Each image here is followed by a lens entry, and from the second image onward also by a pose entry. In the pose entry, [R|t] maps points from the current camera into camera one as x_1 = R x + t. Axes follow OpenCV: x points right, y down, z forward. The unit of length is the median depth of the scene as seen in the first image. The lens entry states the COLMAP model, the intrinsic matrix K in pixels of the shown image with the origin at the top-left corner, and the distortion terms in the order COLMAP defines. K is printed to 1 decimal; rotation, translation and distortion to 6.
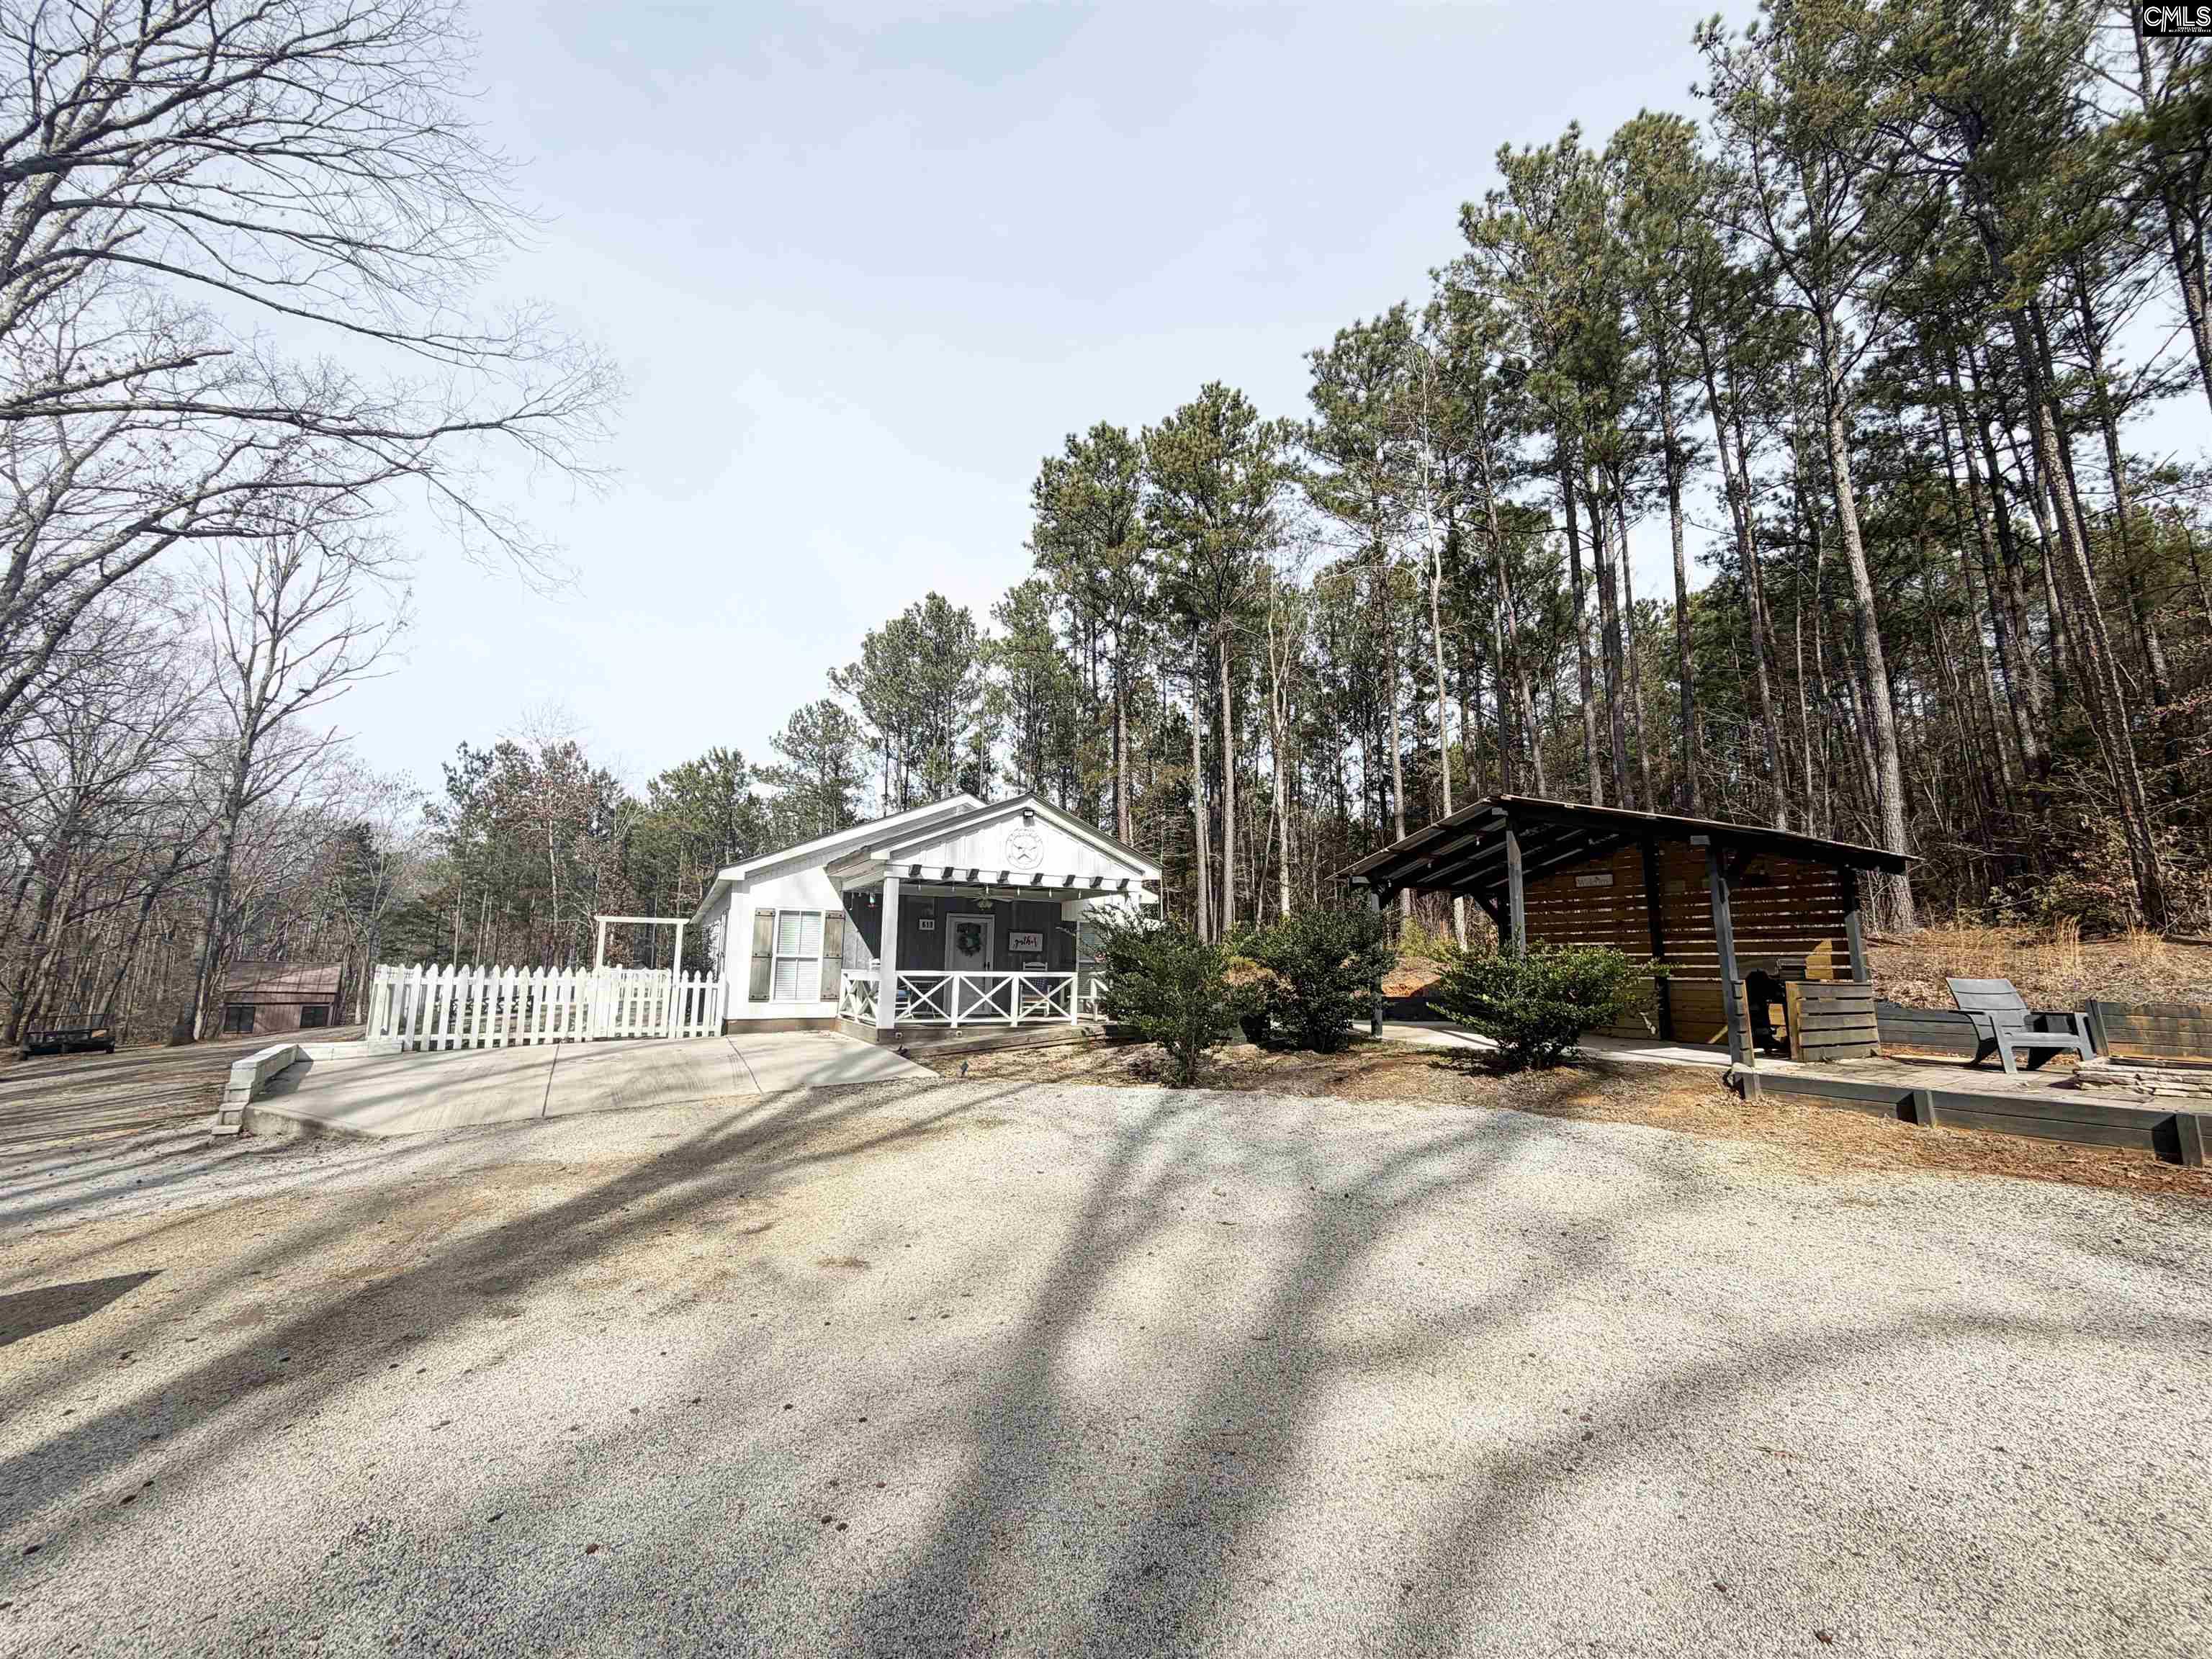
lens RADIAL K [[881.7, 0, 1106.0], [0, 881.7, 829.5], [0, 0, 1]] dist [-0.000612, 0.000279]
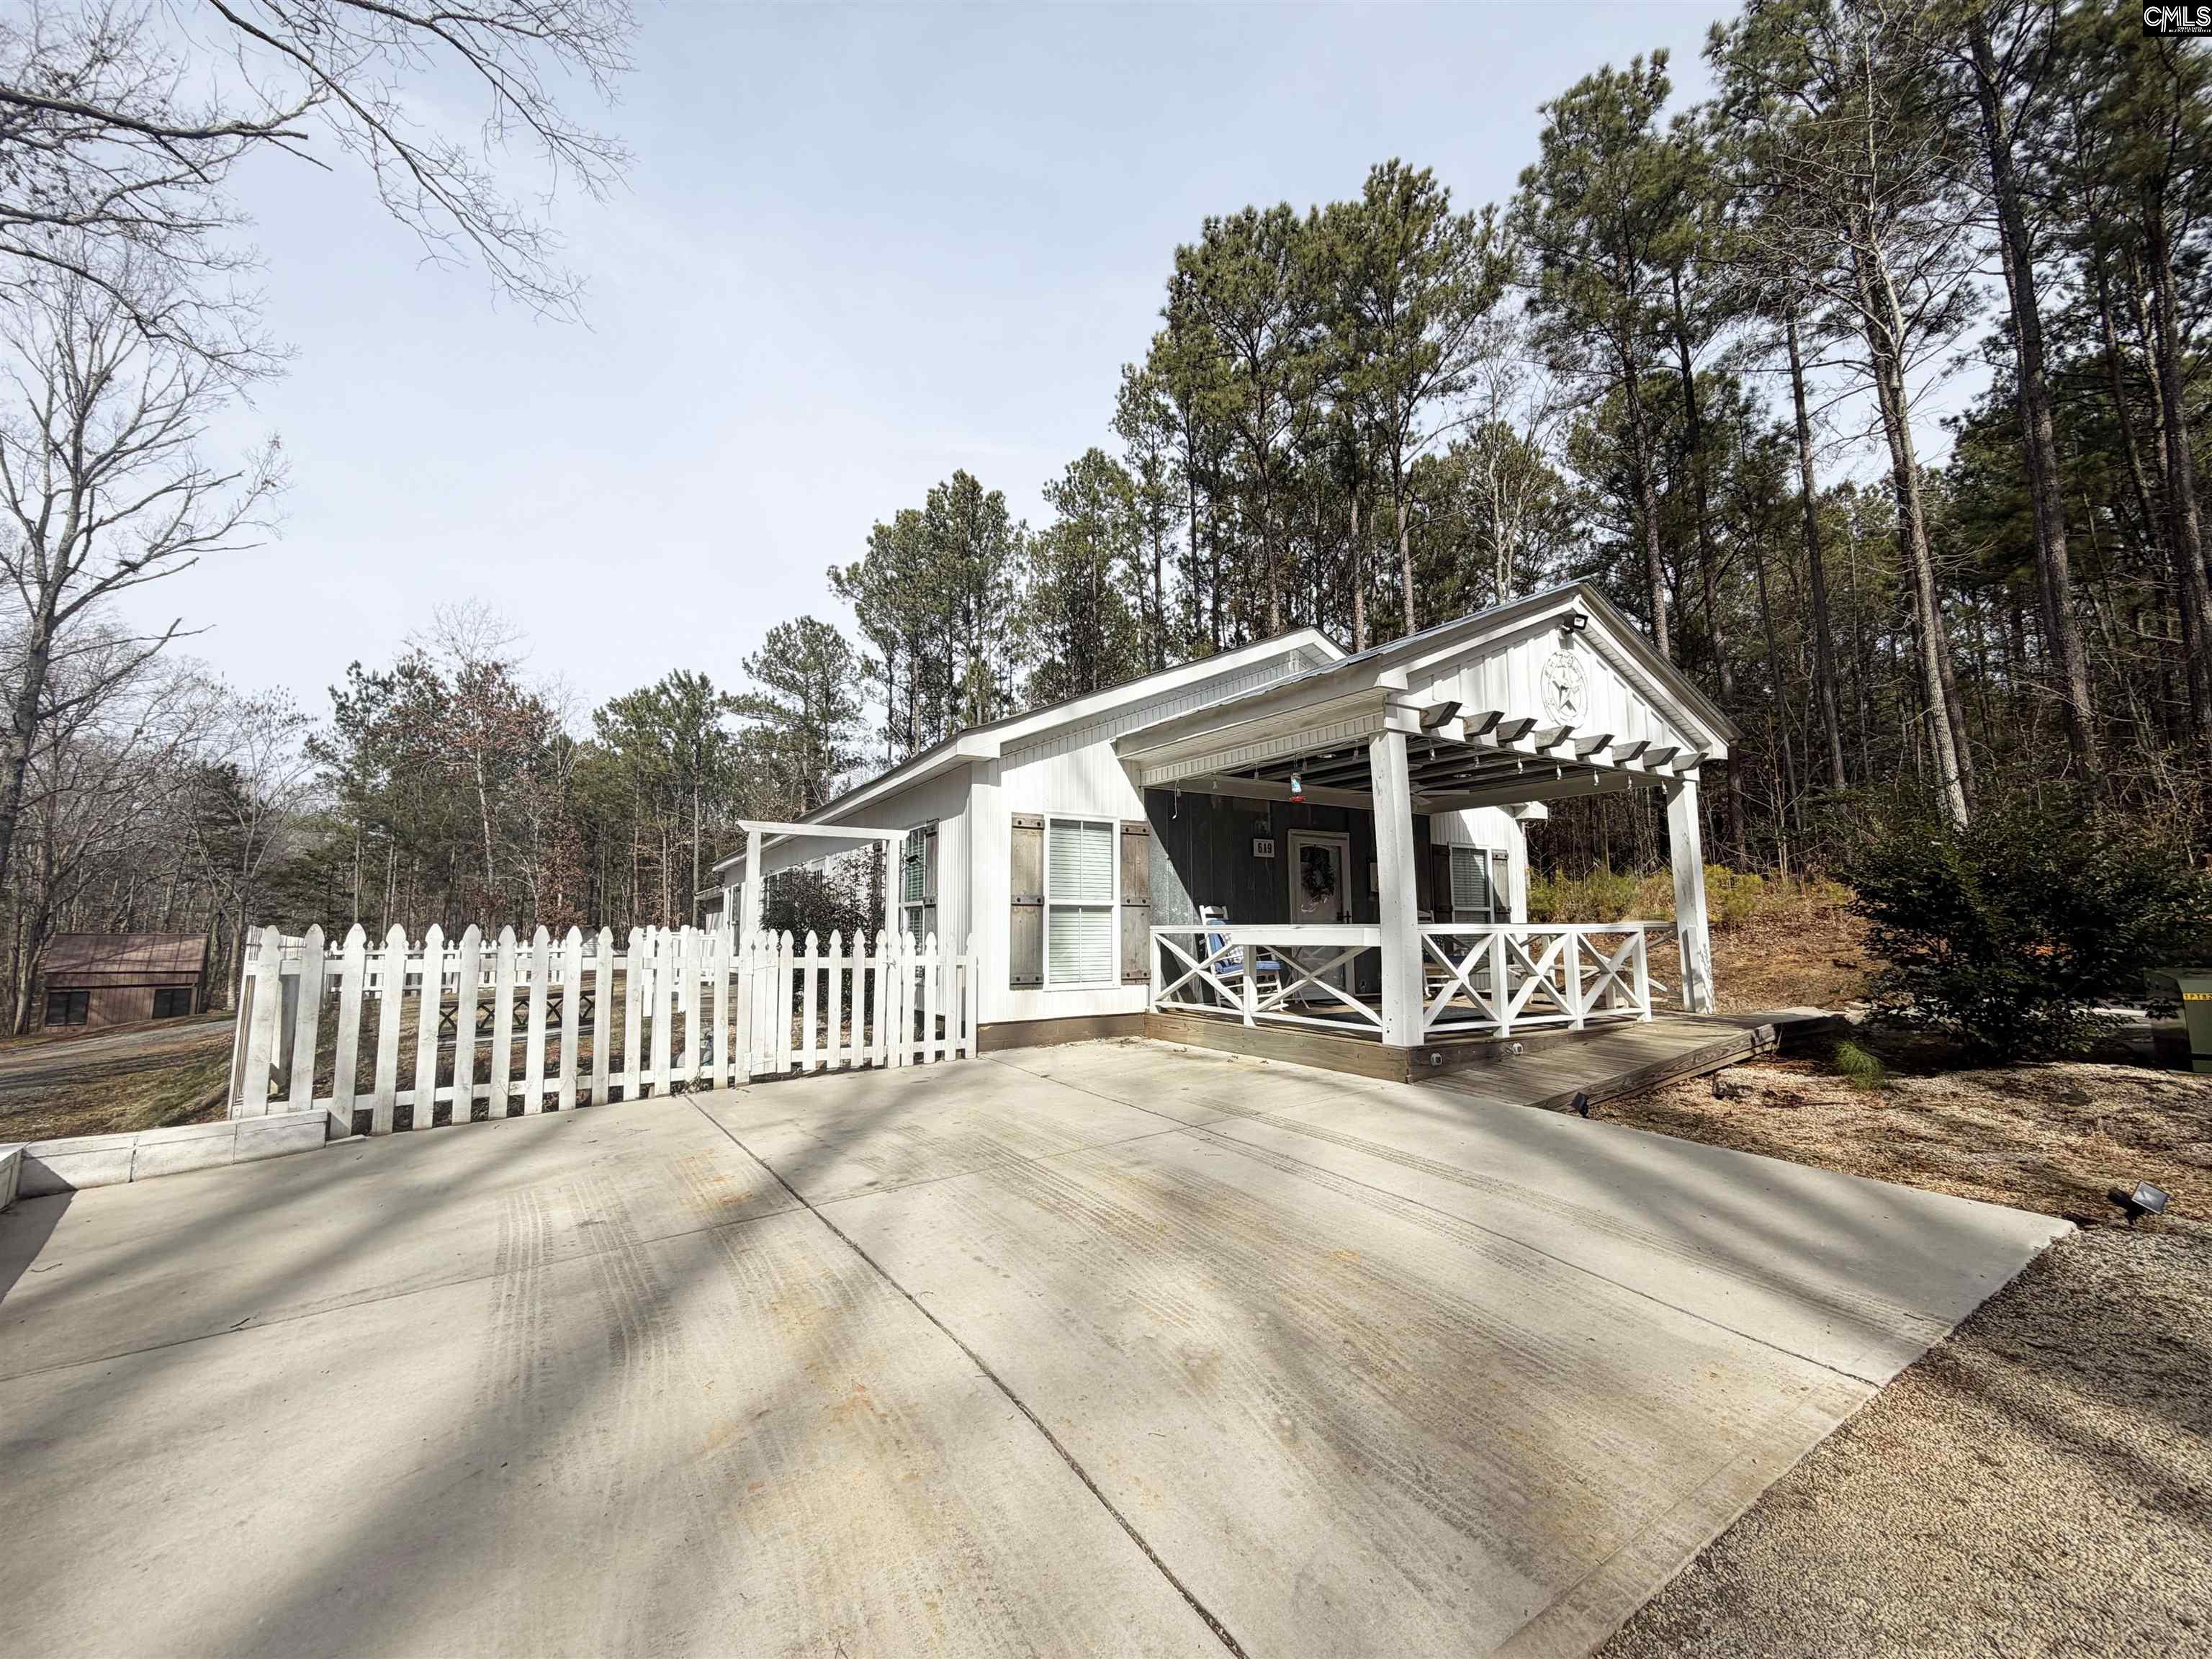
lens RADIAL K [[881.7, 0, 1106.0], [0, 881.7, 829.5], [0, 0, 1]] dist [-0.000612, 0.000279]
pose [[0.996730, -0.007086, 0.080489, -0.165139], [0.003413, 0.998950, 0.045686, 0.032095], [-0.080728, -0.045262, 0.995708, 0.200419]]
